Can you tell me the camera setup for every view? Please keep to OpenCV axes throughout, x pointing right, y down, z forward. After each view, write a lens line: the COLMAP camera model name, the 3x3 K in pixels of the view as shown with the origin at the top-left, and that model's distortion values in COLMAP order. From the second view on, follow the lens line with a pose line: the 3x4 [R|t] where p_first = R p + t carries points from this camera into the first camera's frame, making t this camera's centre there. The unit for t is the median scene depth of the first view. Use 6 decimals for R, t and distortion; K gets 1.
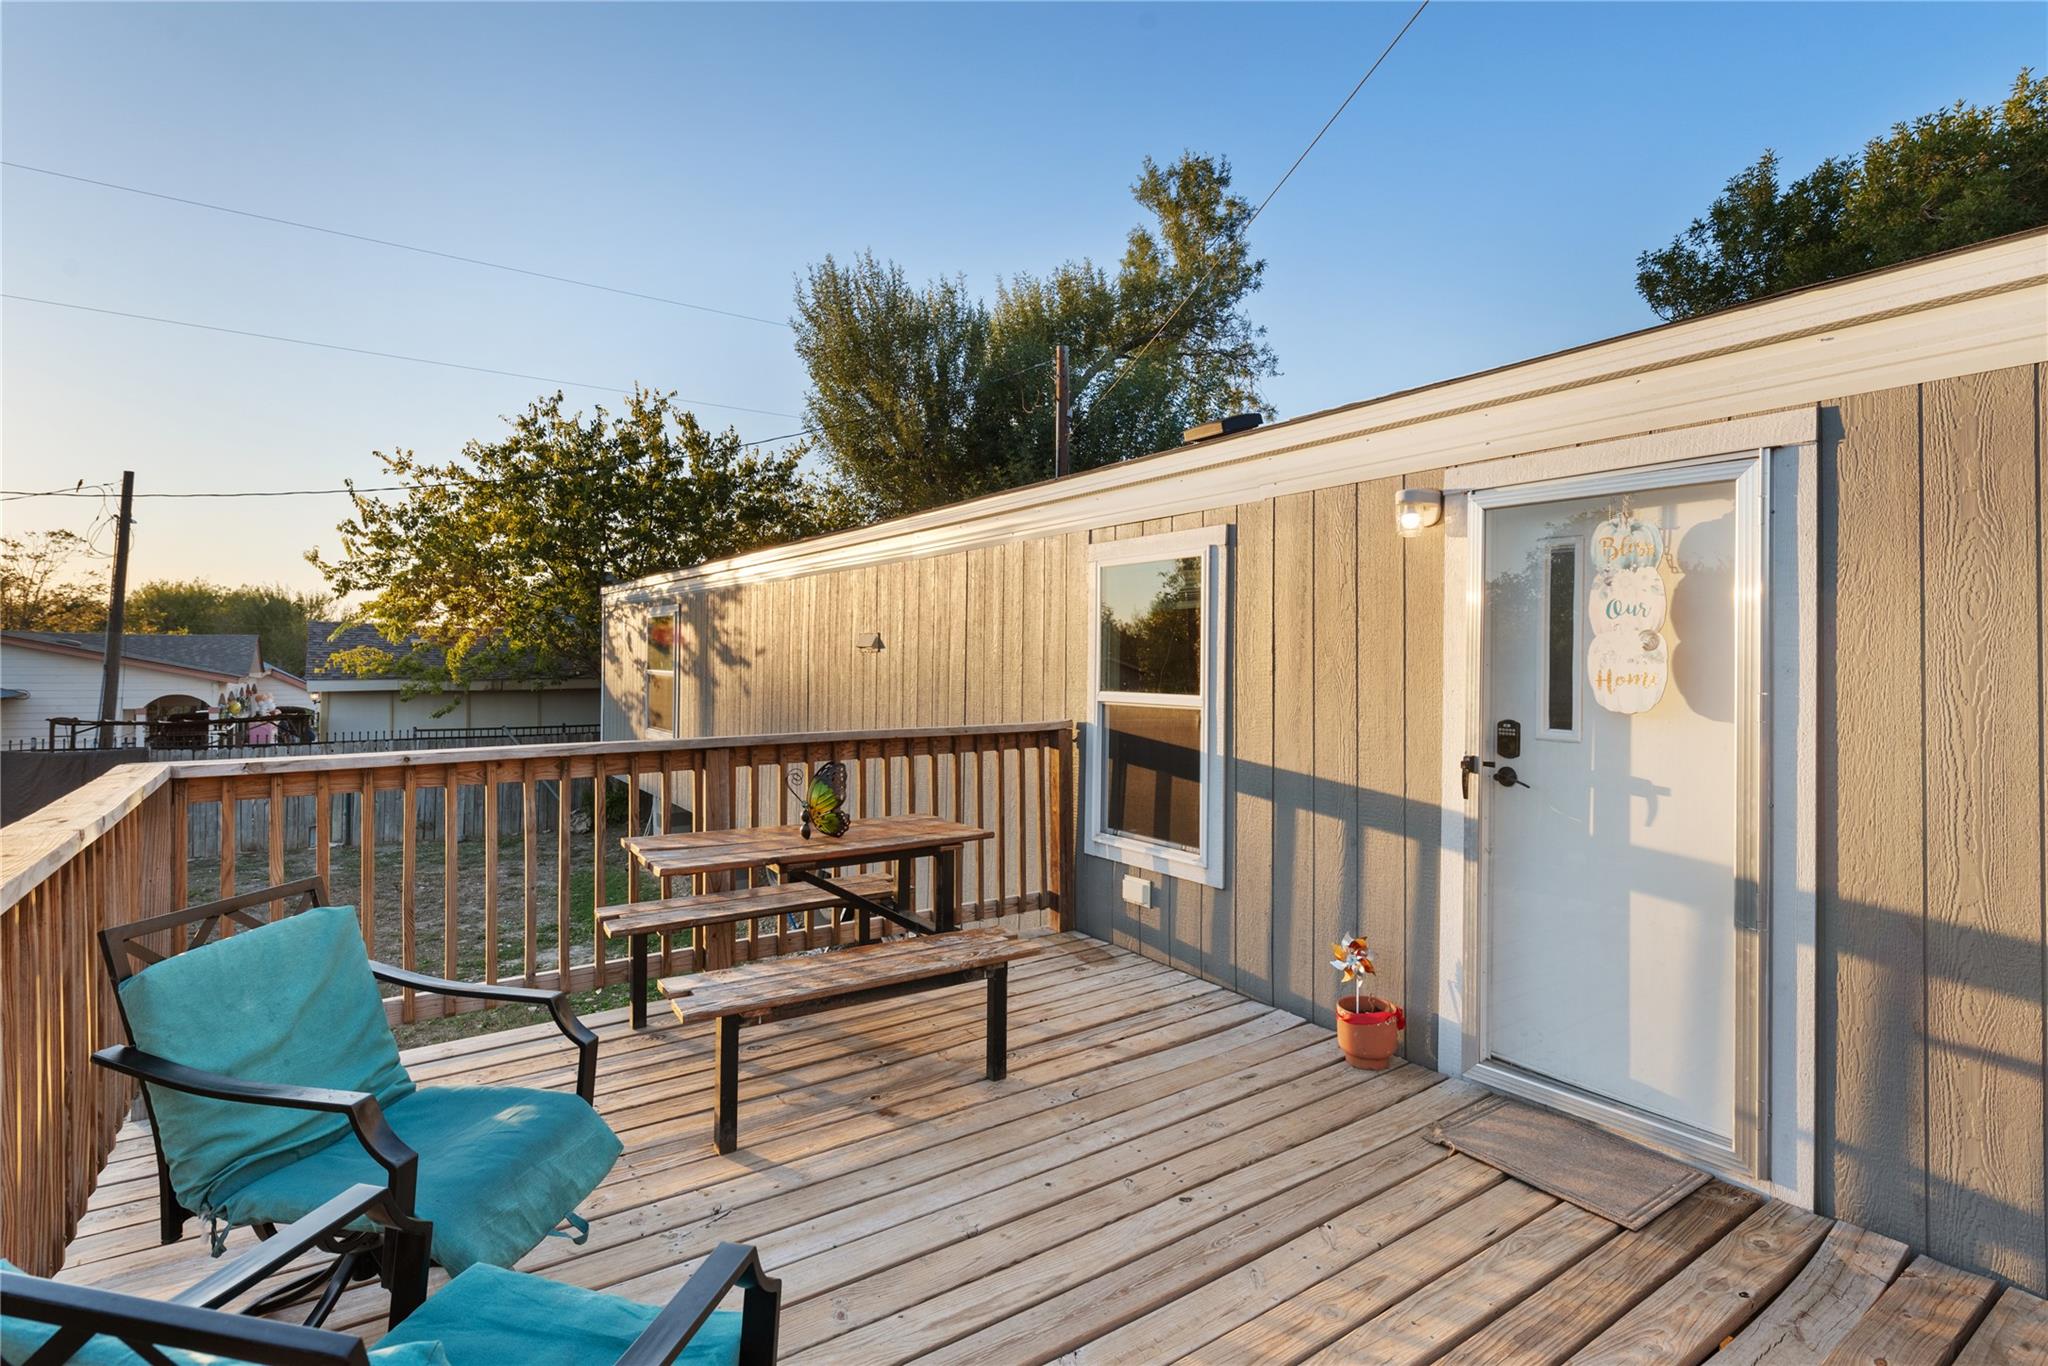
lens RADIAL K [[998.4, 0, 1022.8], [0, 998.4, 616.9], [0, 0, 1]] dist [0.001962, 0.000310]
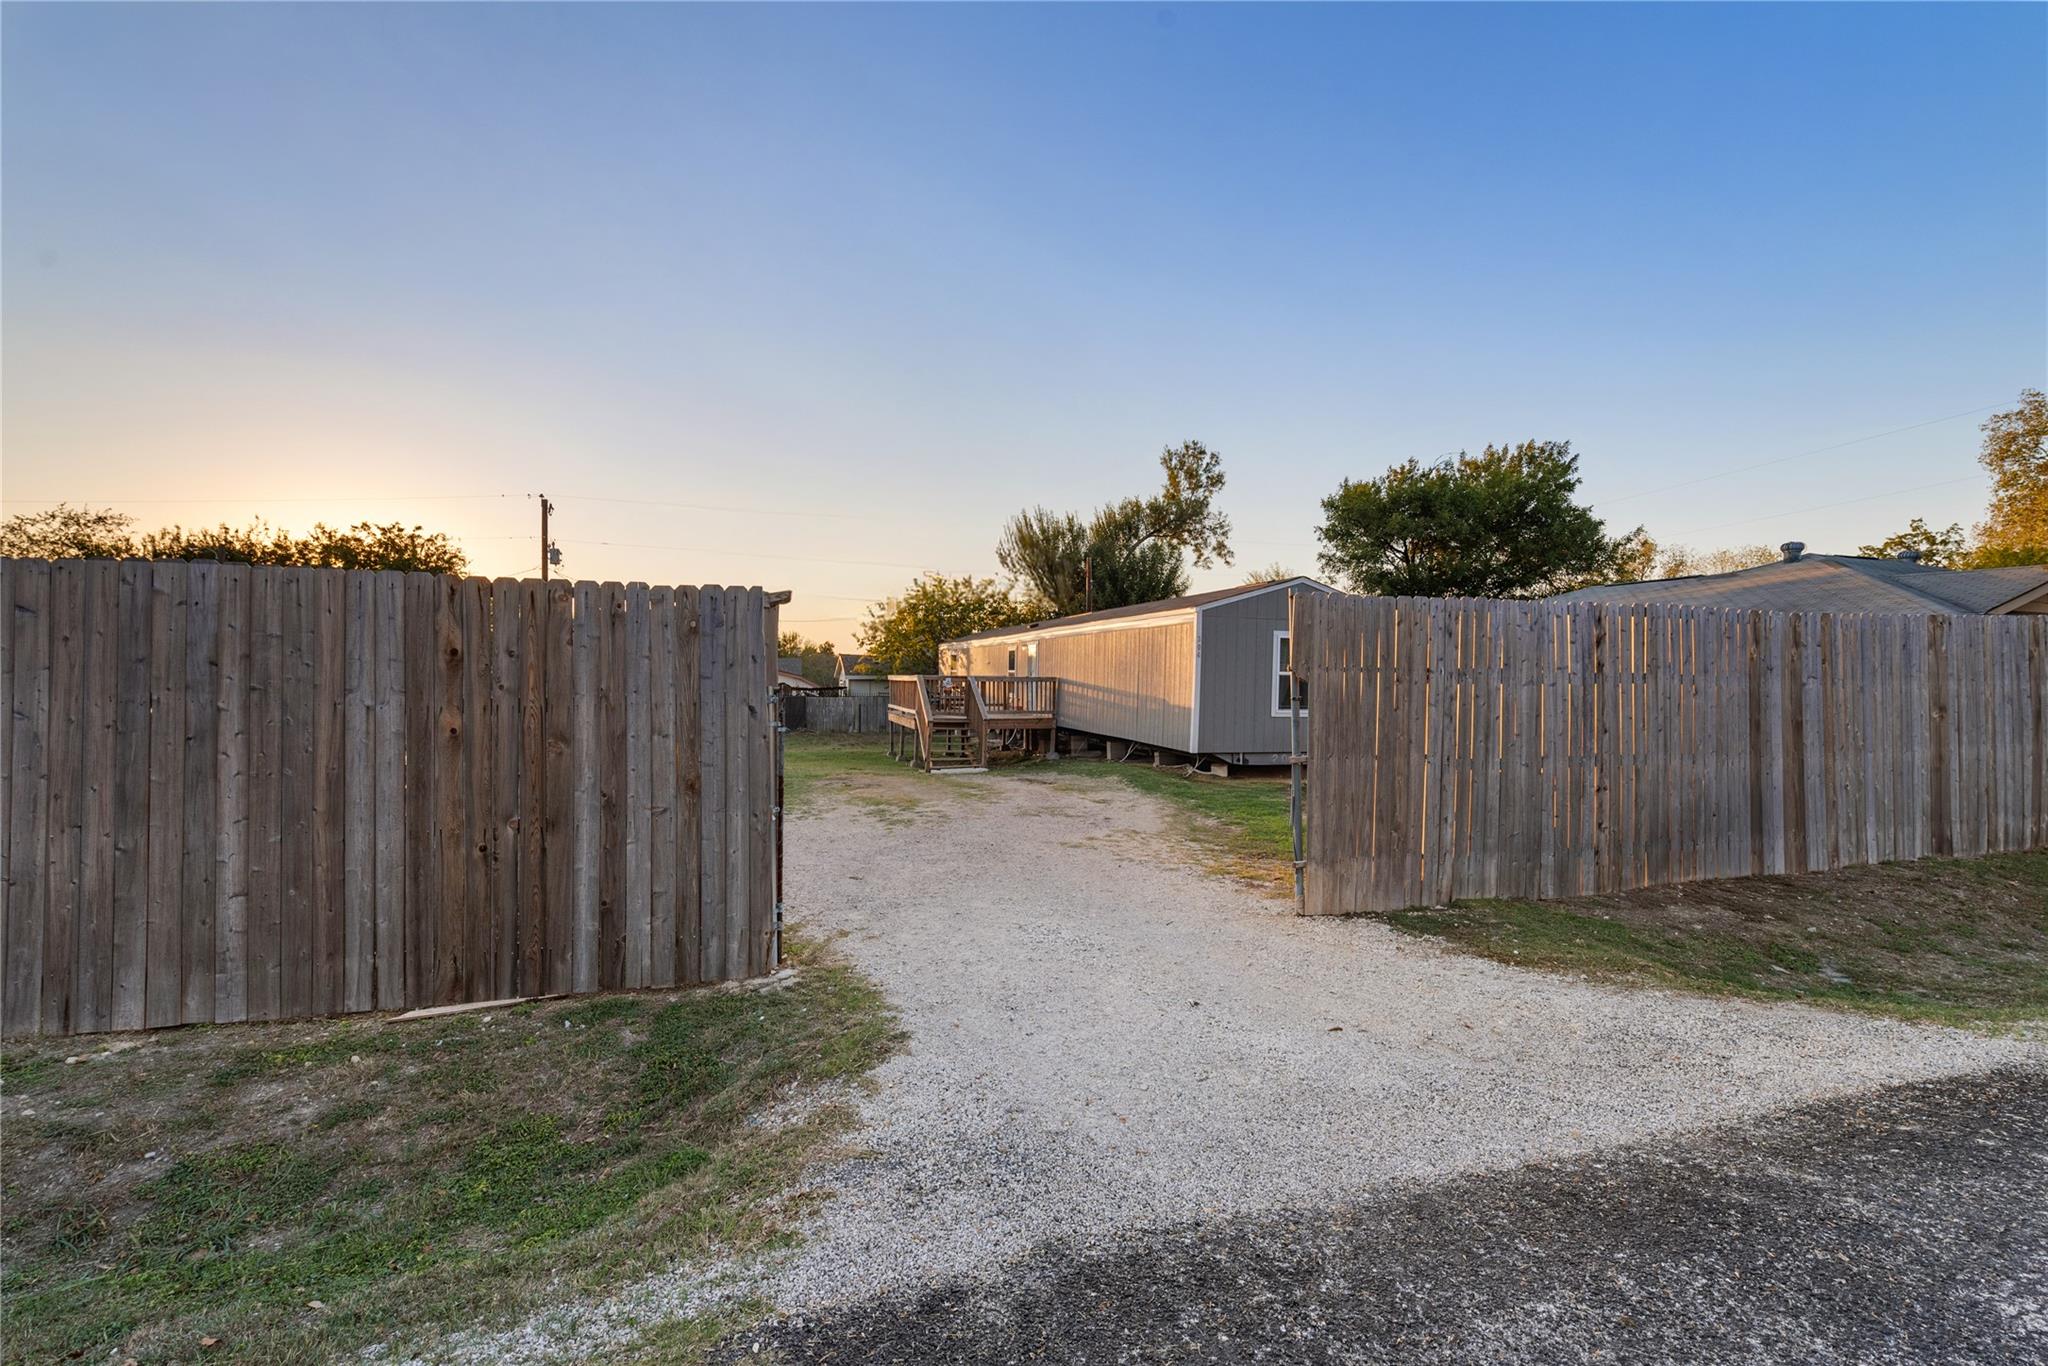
lens RADIAL K [[828.6, 0, 1030.0], [0, 828.6, 684.1], [0, 0, 1]] dist [0.018655, -0.008098]
pose [[0.957635, 0.006427, -0.287913, 0.456517], [0.007272, 0.998893, 0.046484, -0.017962], [0.287893, -0.046609, 0.956528, -1.078159]]
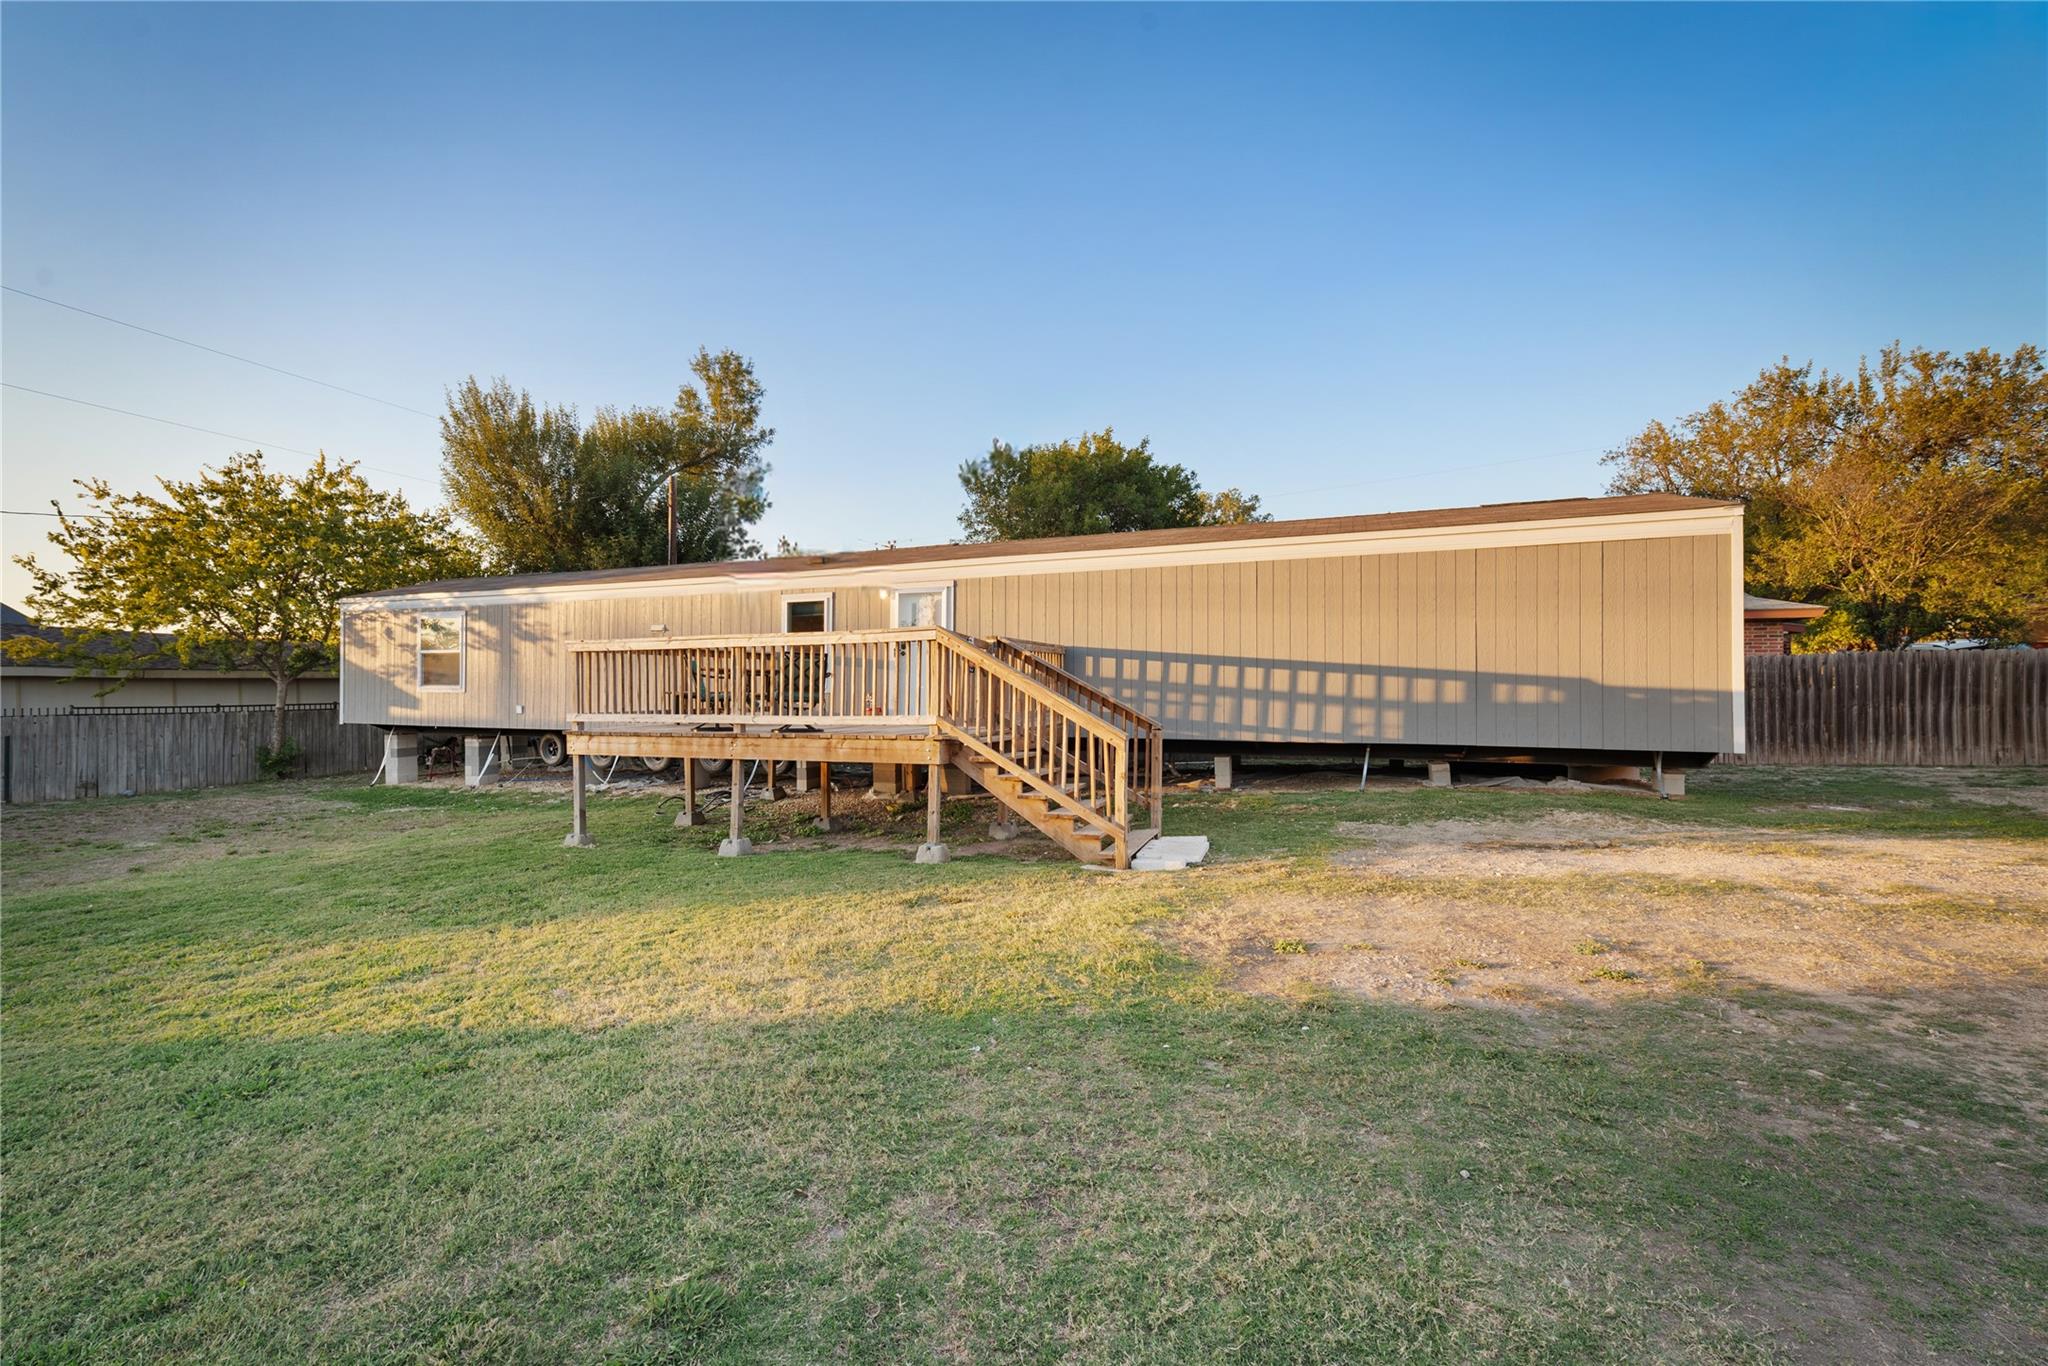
lens RADIAL K [[816.0, 0, 1026.7], [0, 816.0, 691.0], [0, 0, 1]] dist [0.016718, -0.000134]
pose [[0.826060, -0.008745, 0.563514, -0.218527], [-0.014820, 0.999197, 0.037231, 0.036123], [-0.563387, -0.039106, 0.825267, -0.463558]]
